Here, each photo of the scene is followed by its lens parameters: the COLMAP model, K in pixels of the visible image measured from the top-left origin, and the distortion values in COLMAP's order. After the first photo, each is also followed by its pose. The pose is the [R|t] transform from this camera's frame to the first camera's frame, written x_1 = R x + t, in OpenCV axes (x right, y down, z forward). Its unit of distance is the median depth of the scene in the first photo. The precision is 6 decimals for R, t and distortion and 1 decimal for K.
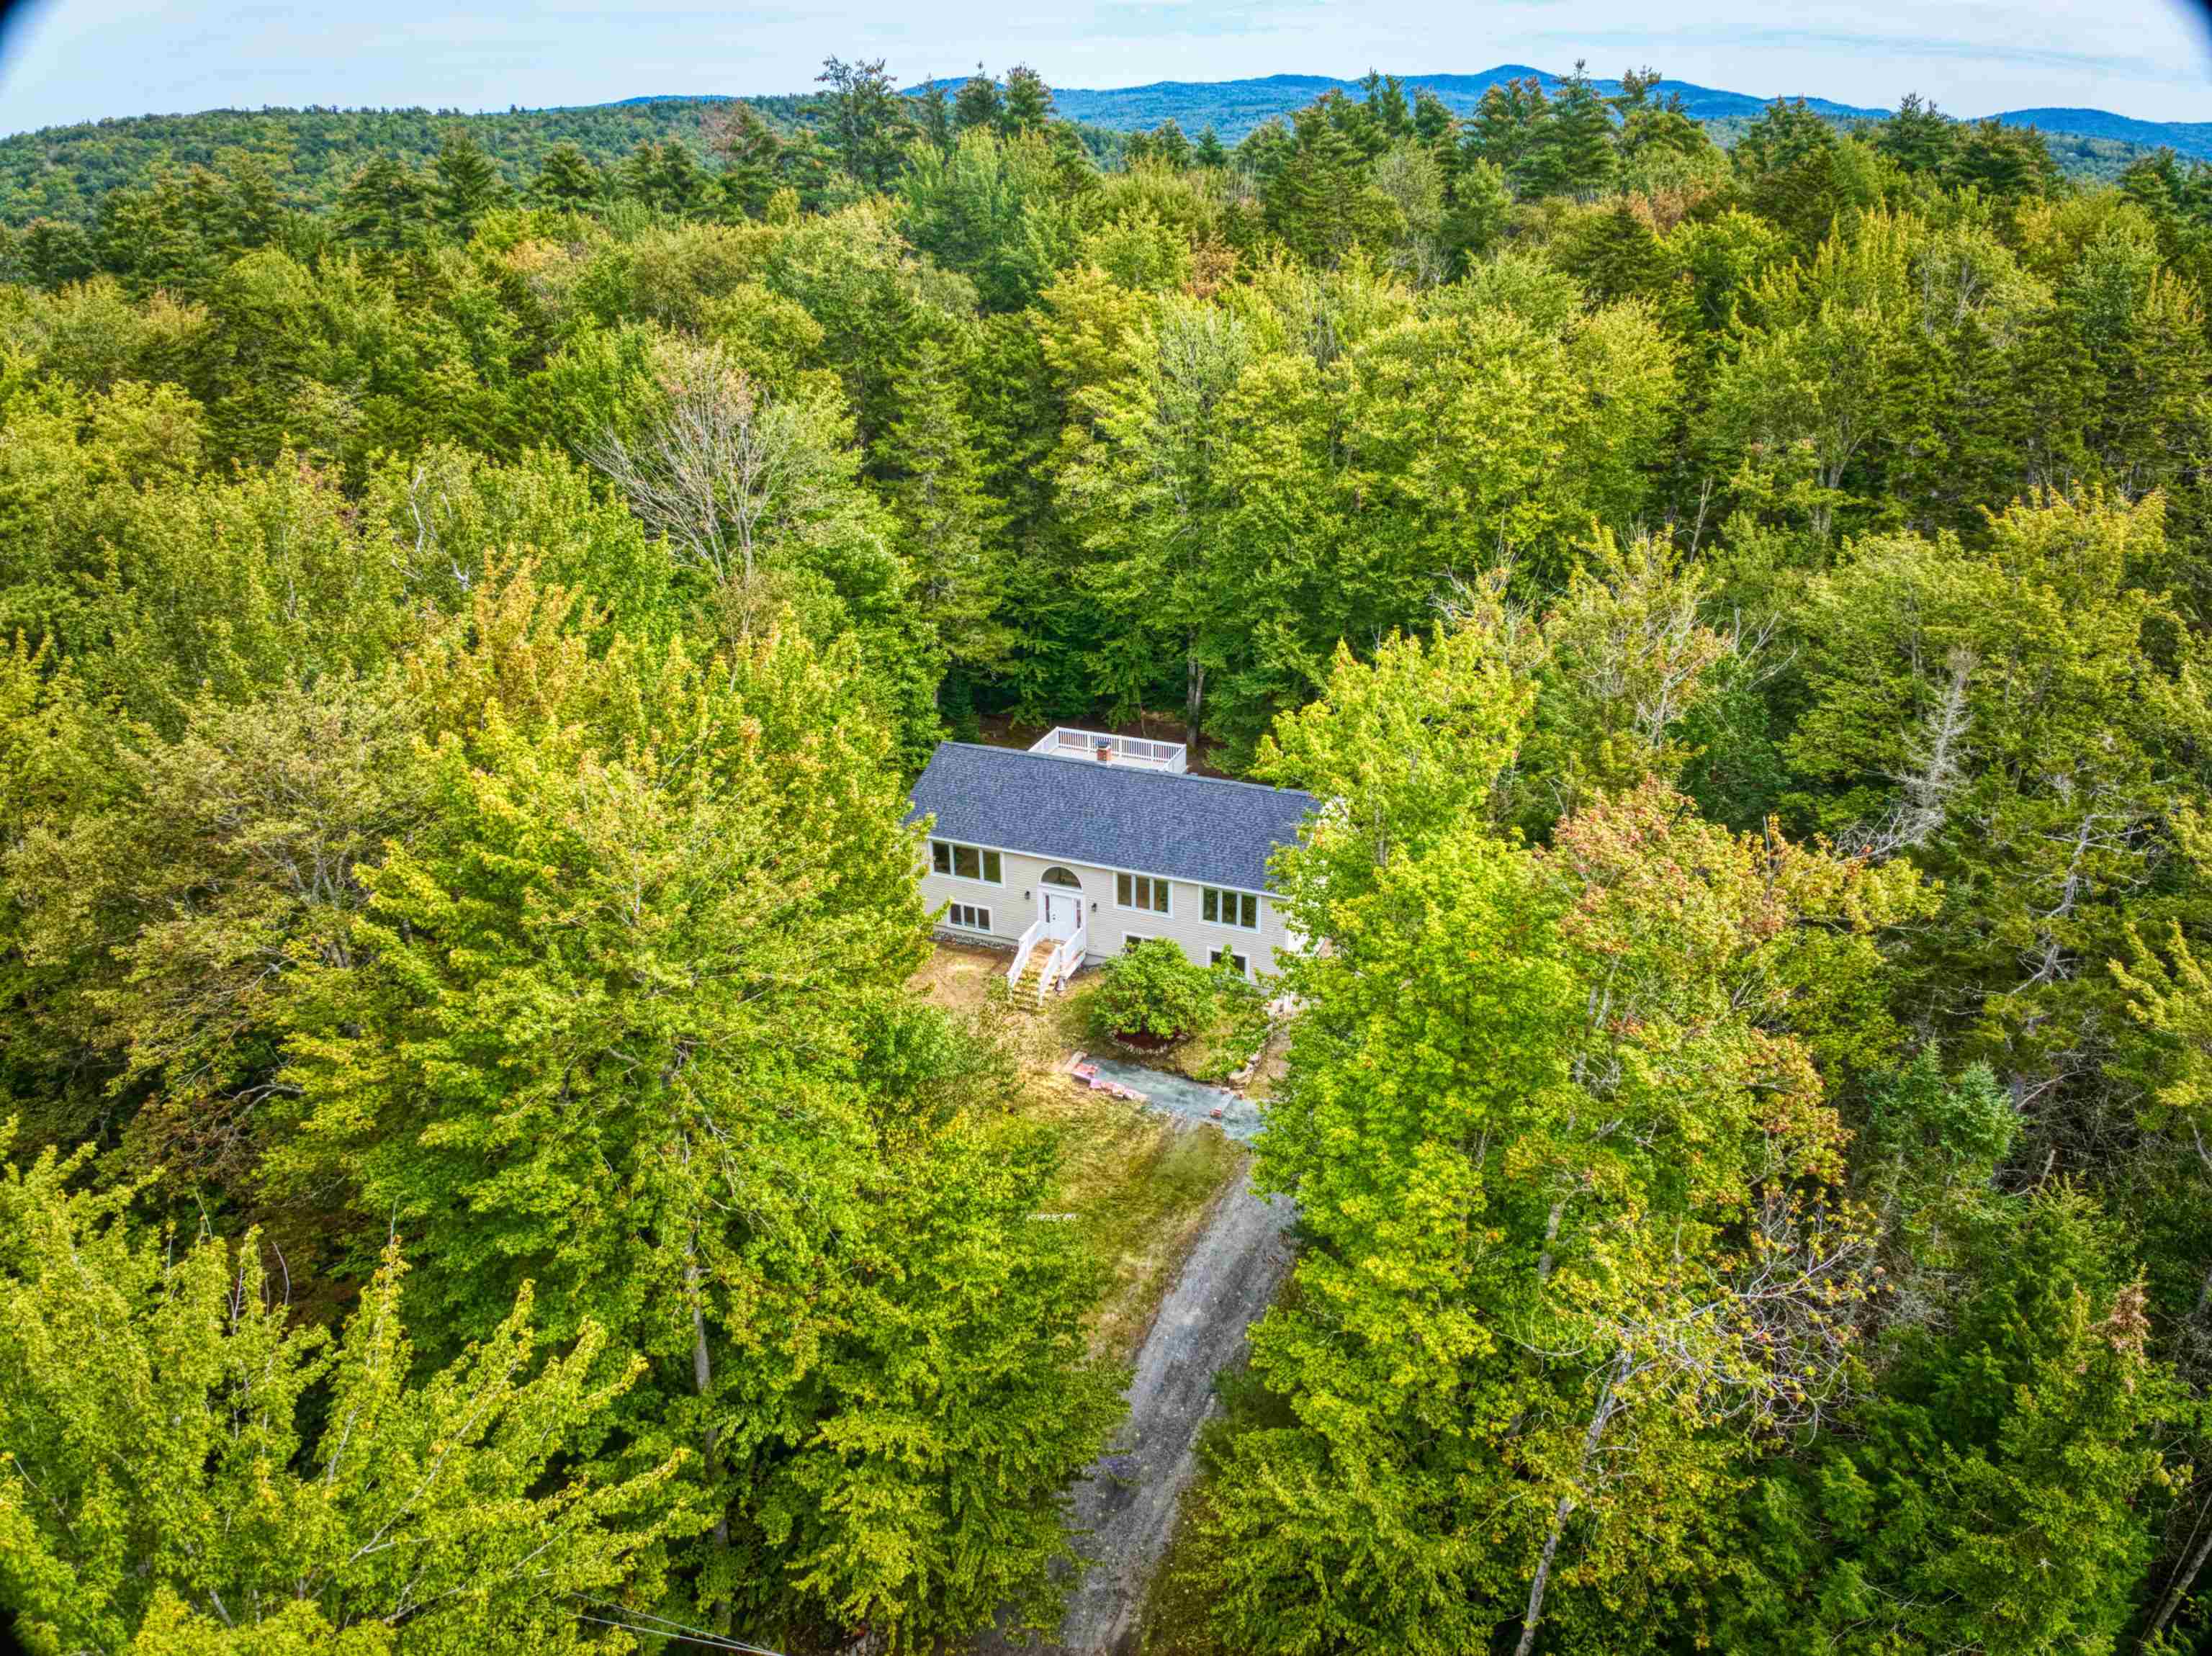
lens RADIAL K [[1511.3, 0, 1119.8], [0, 1511.3, 828.9], [0, 0, 1]] dist [-0.016942, -0.030286]
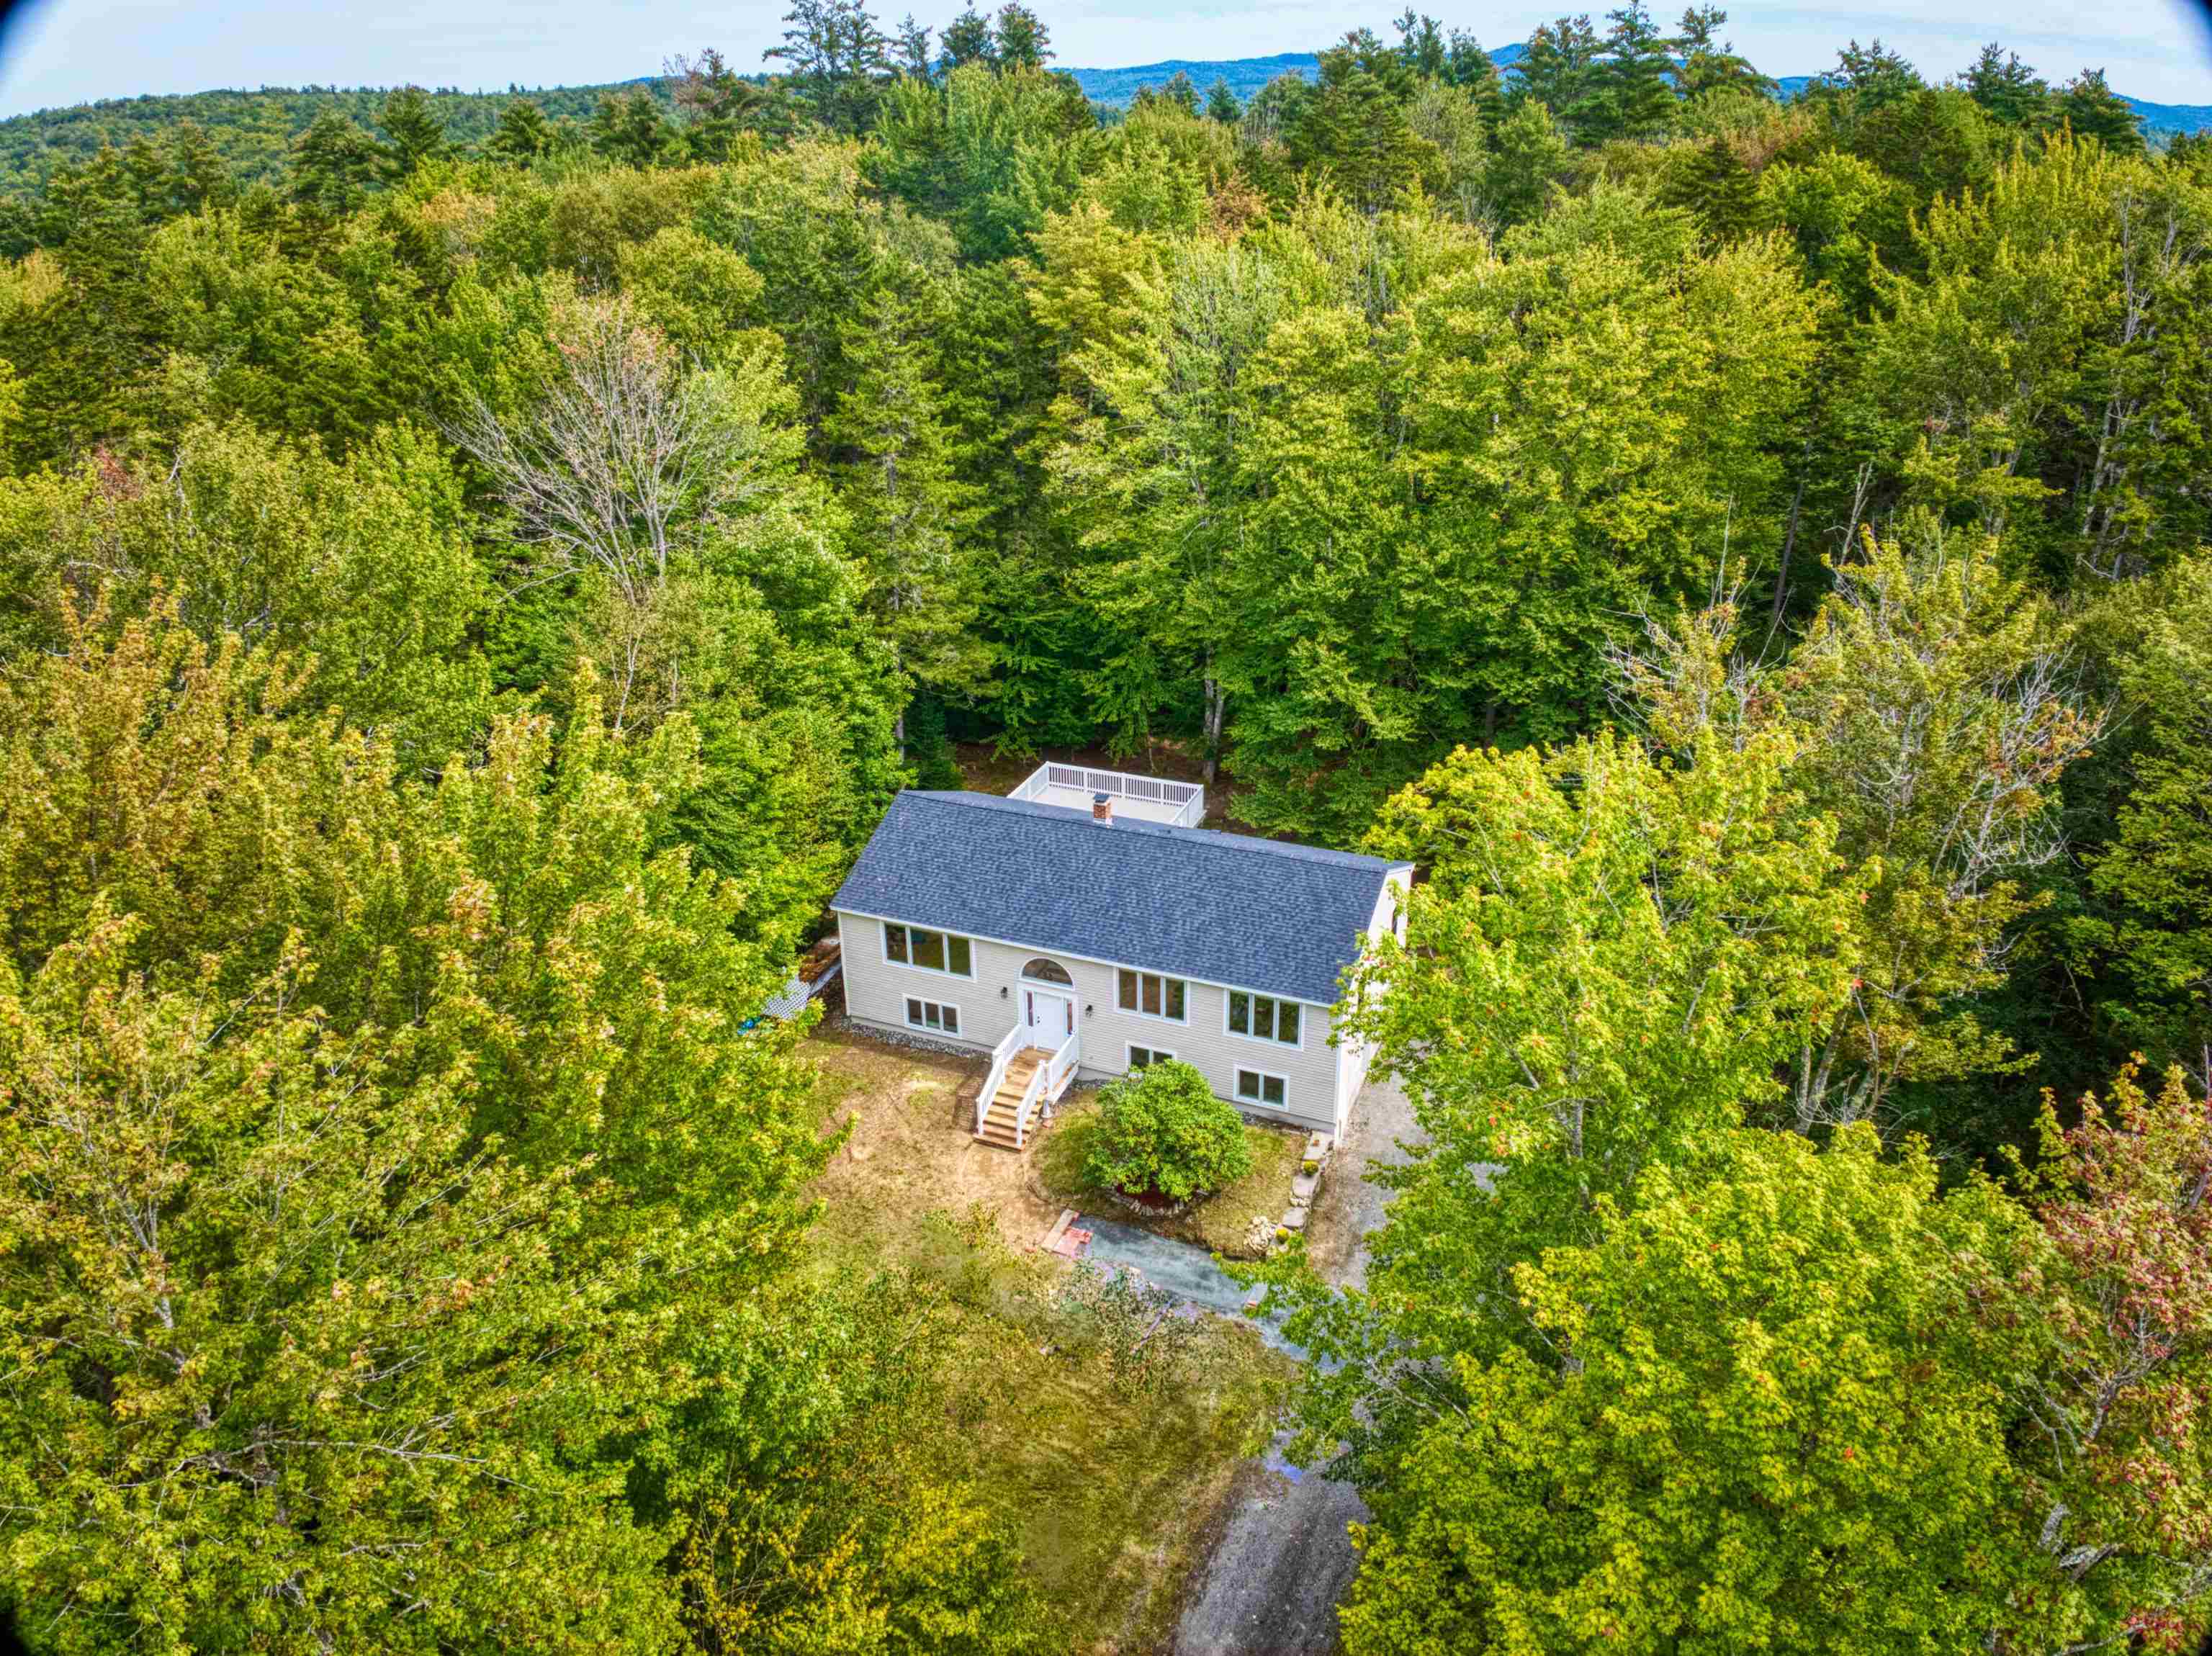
lens RADIAL K [[1511.3, 0, 1111.5], [0, 1511.3, 835.7], [0, 0, 1]] dist [-0.016942, -0.030286]
pose [[0.999958, 0.000559, -0.009165, 0.001458], [-0.000425, 0.999893, 0.014631, -0.043329], [0.009172, -0.014627, 0.999851, 0.189156]]
